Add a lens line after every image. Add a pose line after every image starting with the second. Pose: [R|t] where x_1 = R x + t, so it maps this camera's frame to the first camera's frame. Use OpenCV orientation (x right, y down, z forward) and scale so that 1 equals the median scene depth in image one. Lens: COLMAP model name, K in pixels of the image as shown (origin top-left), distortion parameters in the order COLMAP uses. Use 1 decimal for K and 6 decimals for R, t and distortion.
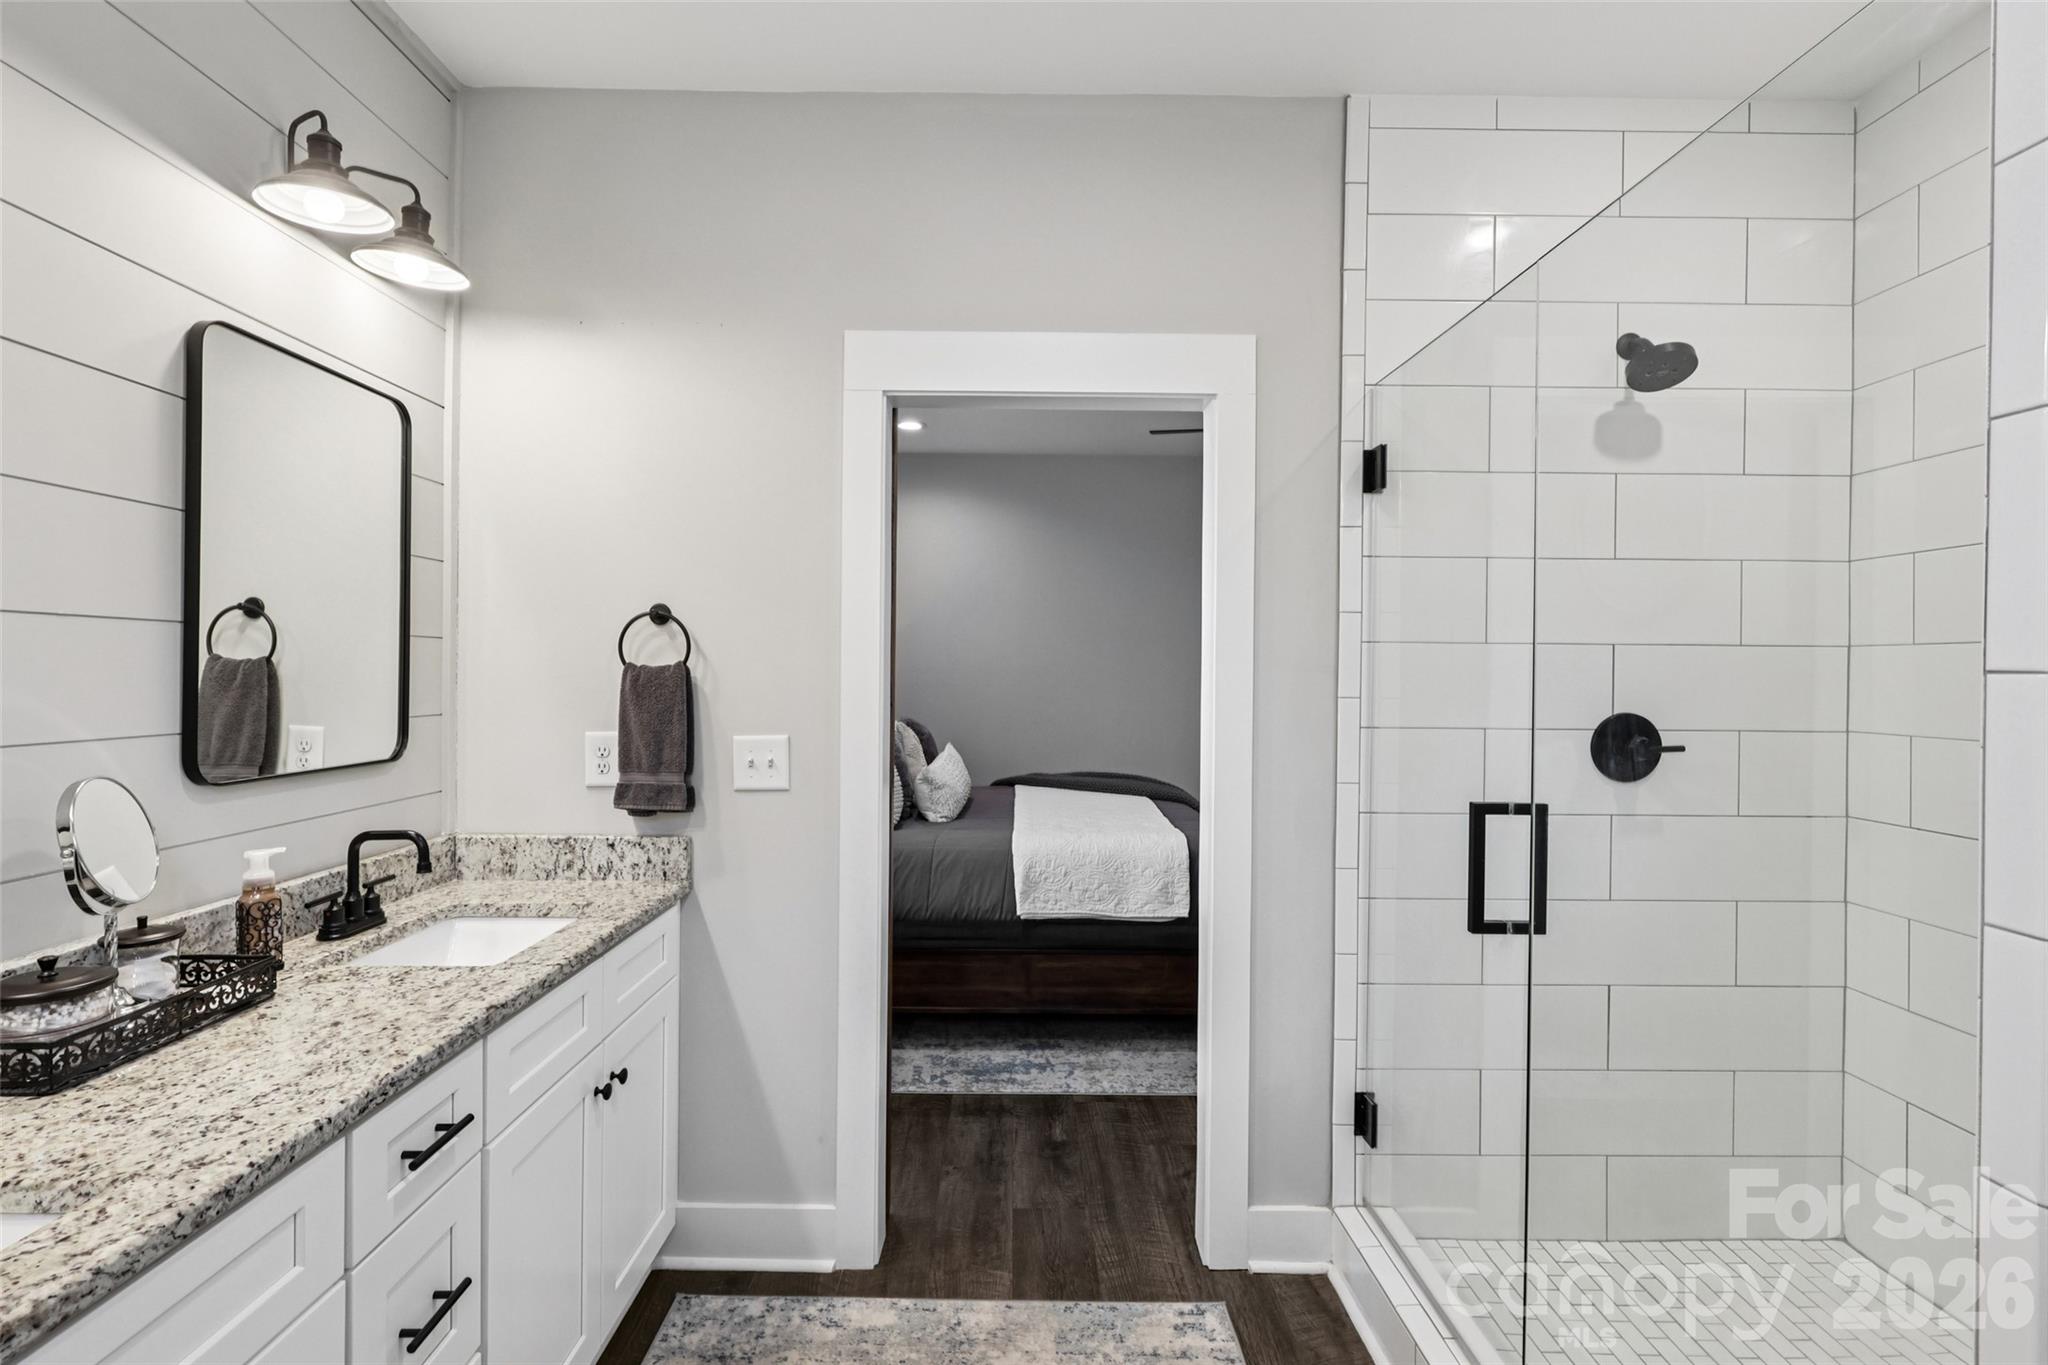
lens RADIAL K [[1000.5, 0, 1018.1], [0, 1000.5, 670.2], [0, 0, 1]] dist [-0.003872, 0.002466]
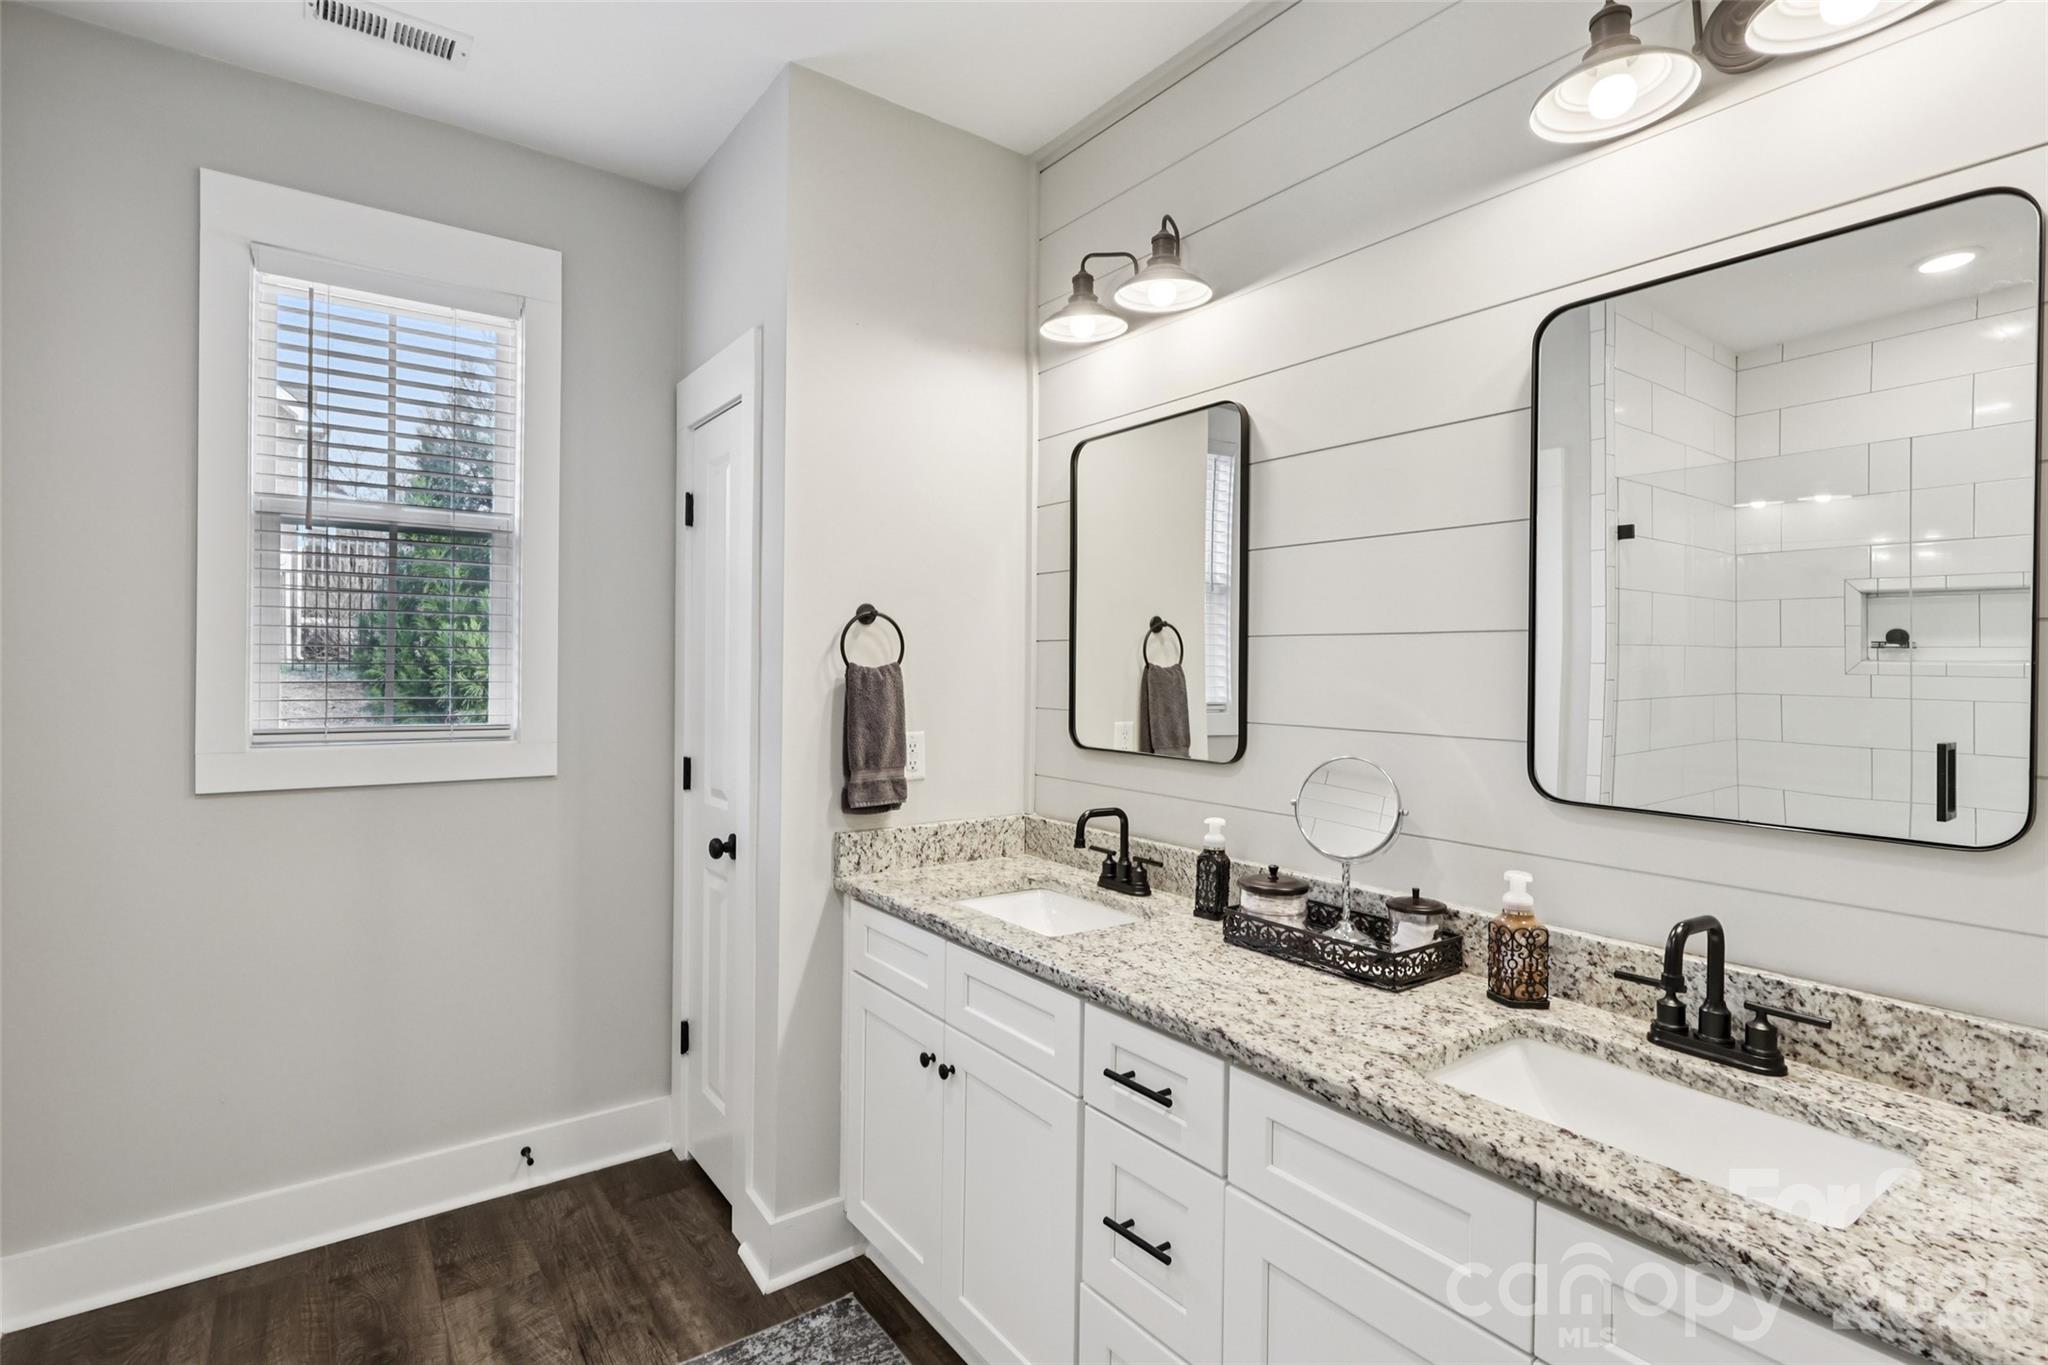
lens RADIAL K [[961.5, 0, 1007.5], [0, 961.5, 681.8], [0, 0, 1]] dist [-0.003174, 0.001610]
pose [[-0.815923, -0.012549, -0.578025, 0.103041], [-0.018607, 0.999816, 0.004559, 0.006951], [0.577862, 0.014475, -0.816006, 1.060327]]
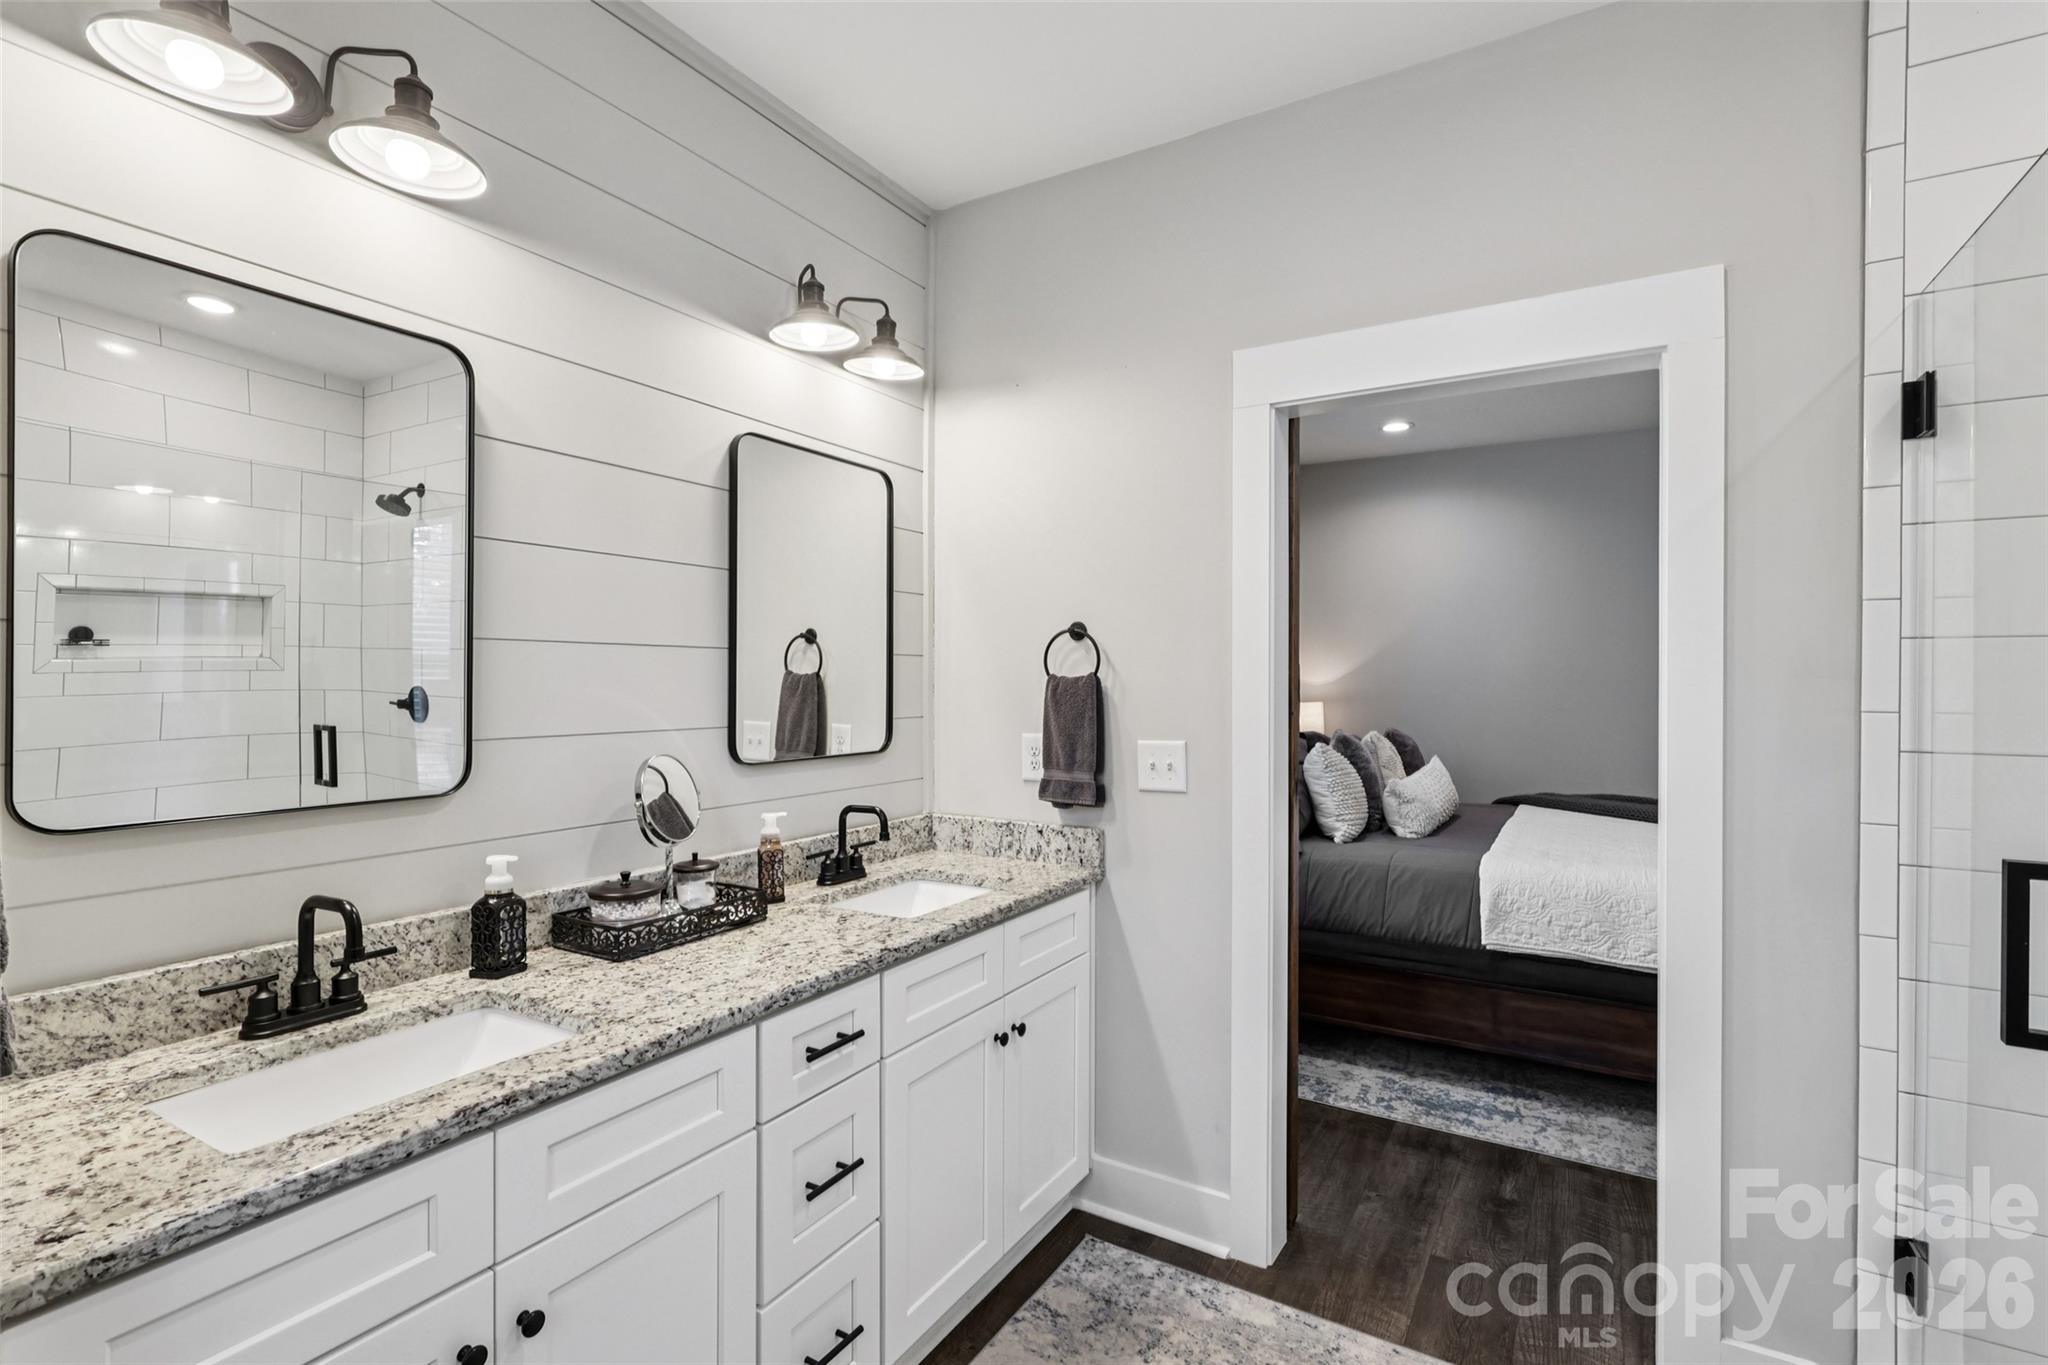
lens RADIAL K [[961.5, 0, 1019.4], [0, 961.5, 679.3], [0, 0, 1]] dist [-0.003174, 0.001610]
pose [[0.852187, -0.005707, -0.523206, 0.164799], [0.005165, 0.999984, -0.002494, 0.001038], [0.523212, -0.000577, 0.852202, 0.038977]]
